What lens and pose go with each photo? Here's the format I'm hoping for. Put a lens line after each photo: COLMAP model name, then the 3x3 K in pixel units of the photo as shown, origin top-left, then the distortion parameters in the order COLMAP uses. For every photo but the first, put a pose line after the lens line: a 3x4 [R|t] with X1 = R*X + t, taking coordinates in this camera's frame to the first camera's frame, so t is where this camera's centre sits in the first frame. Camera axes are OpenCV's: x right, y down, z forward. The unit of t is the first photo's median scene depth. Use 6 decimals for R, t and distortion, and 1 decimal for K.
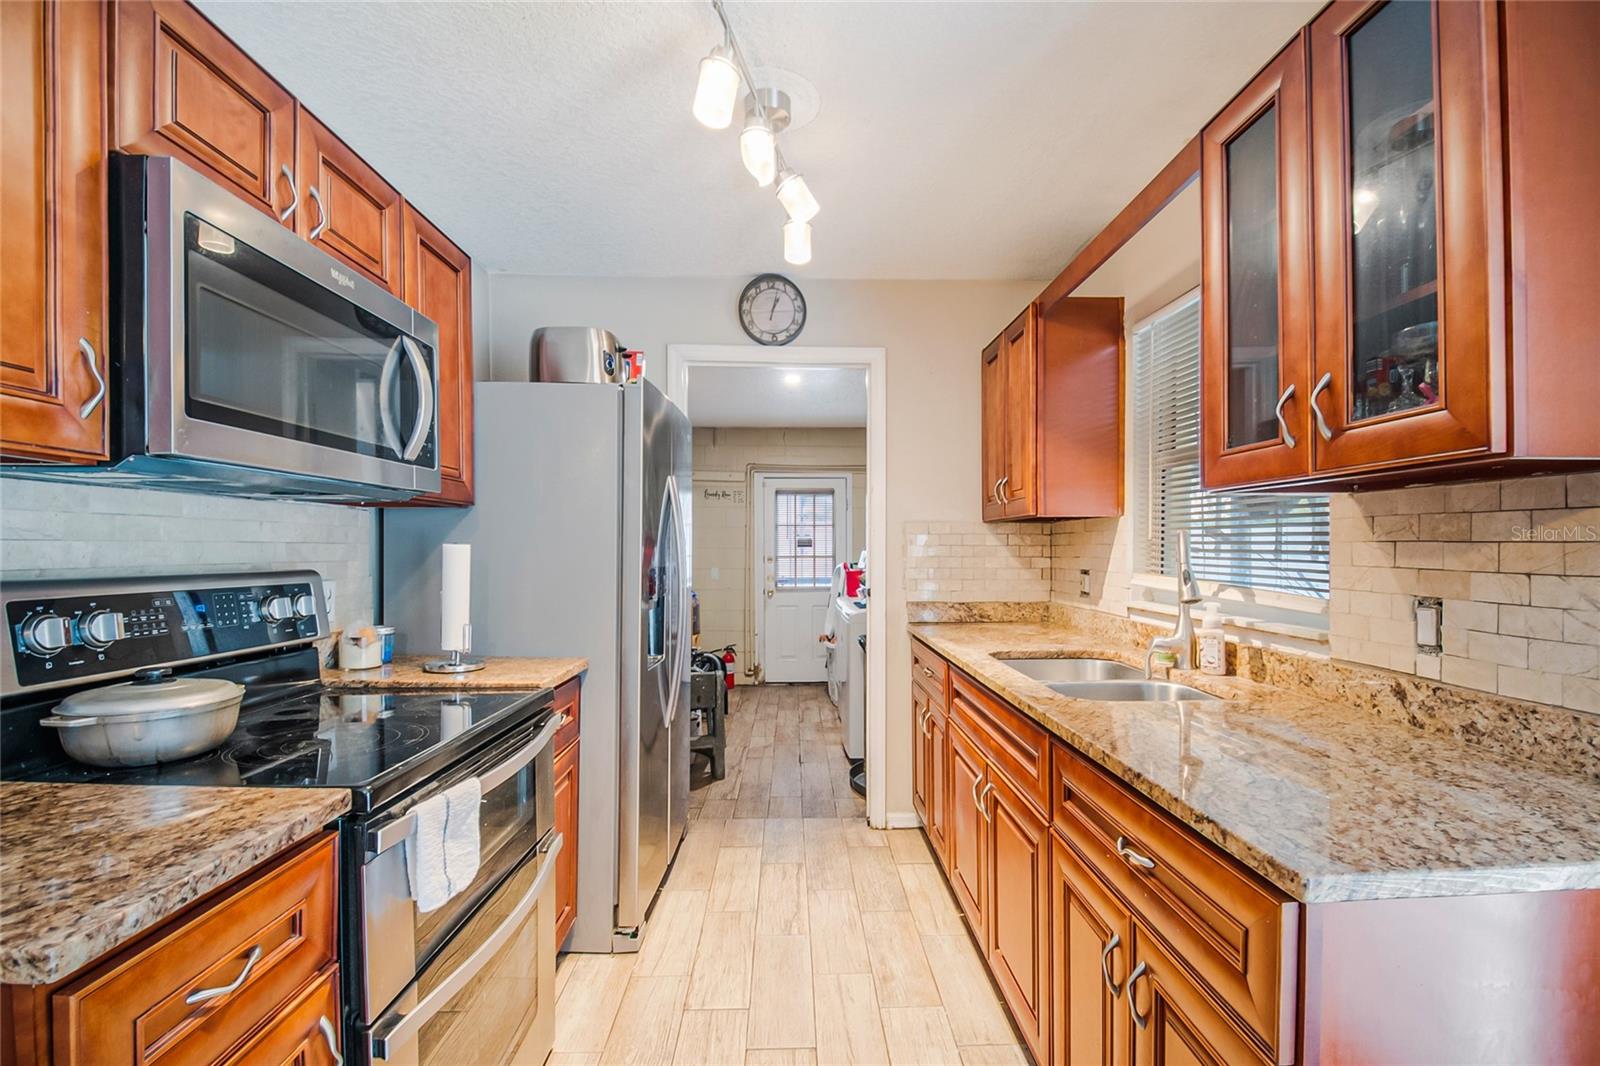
lens RADIAL K [[687.6, 0, 809.8], [0, 687.6, 552.2], [0, 0, 1]] dist [0.016911, -0.020934]
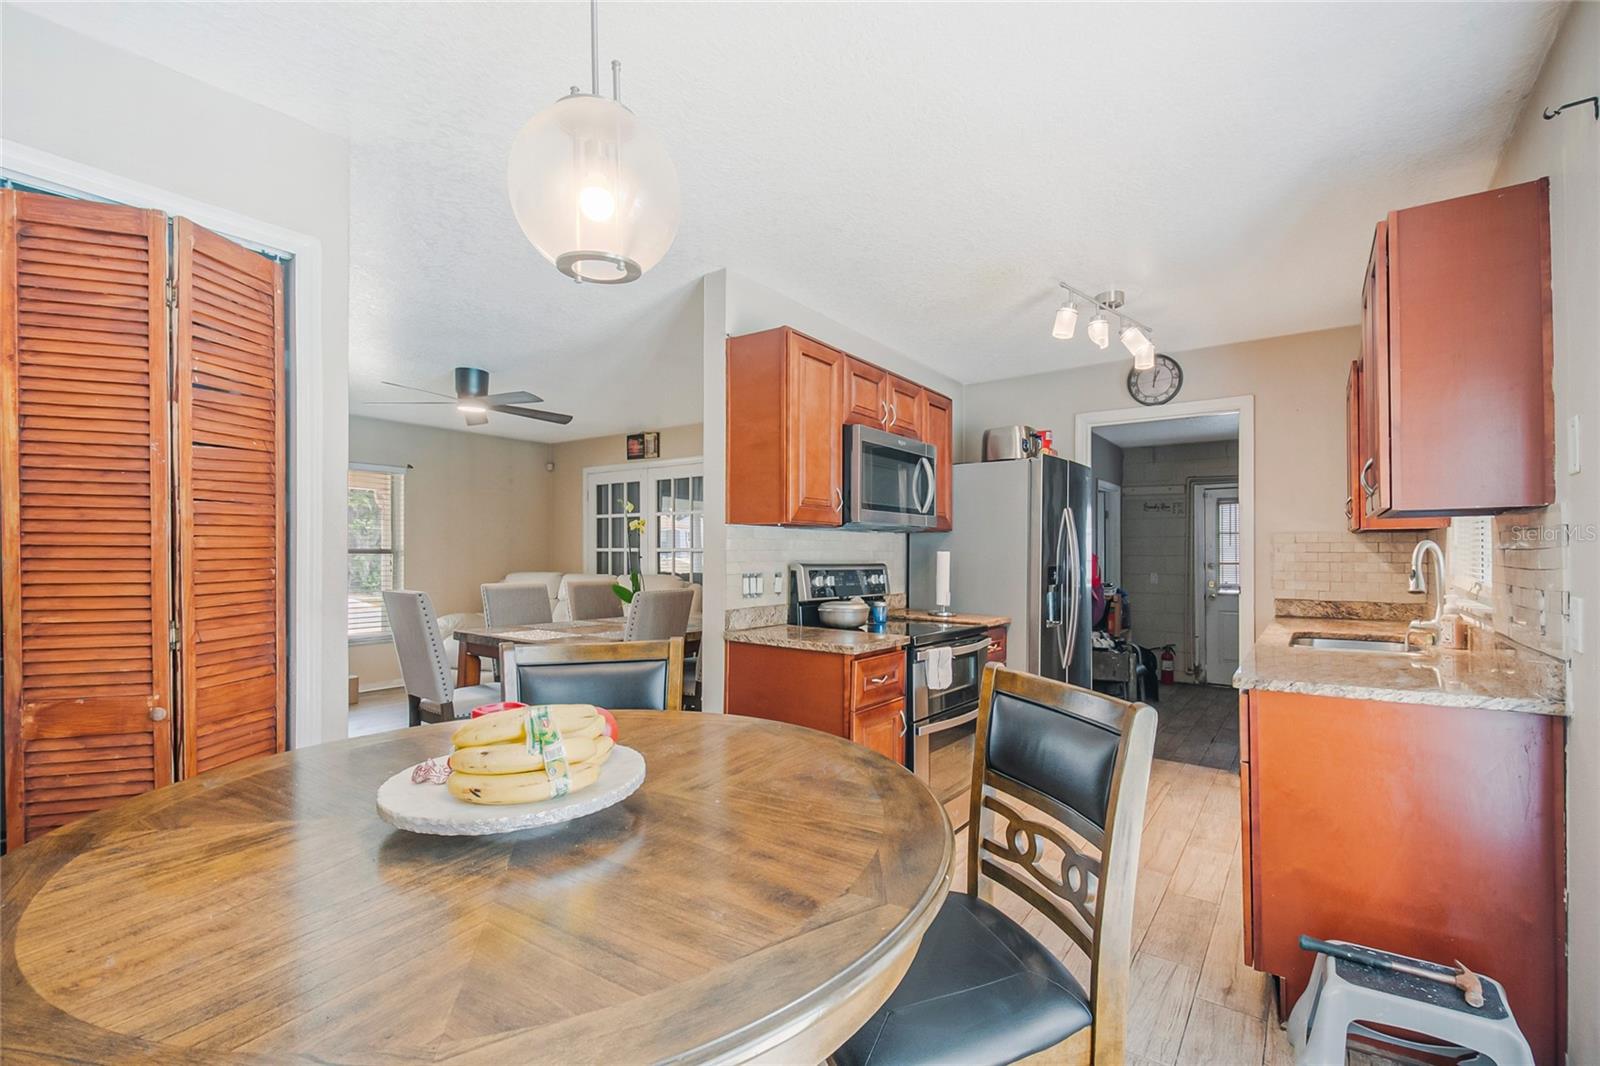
lens RADIAL K [[687.6, 0, 809.8], [0, 687.6, 552.2], [0, 0, 1]] dist [0.016911, -0.020934]
pose [[0.788691, 0.001268, -0.614789, 0.398181], [-0.007439, 0.999944, -0.007480, 0.007554], [0.614745, 0.010473, 0.788656, -0.790146]]
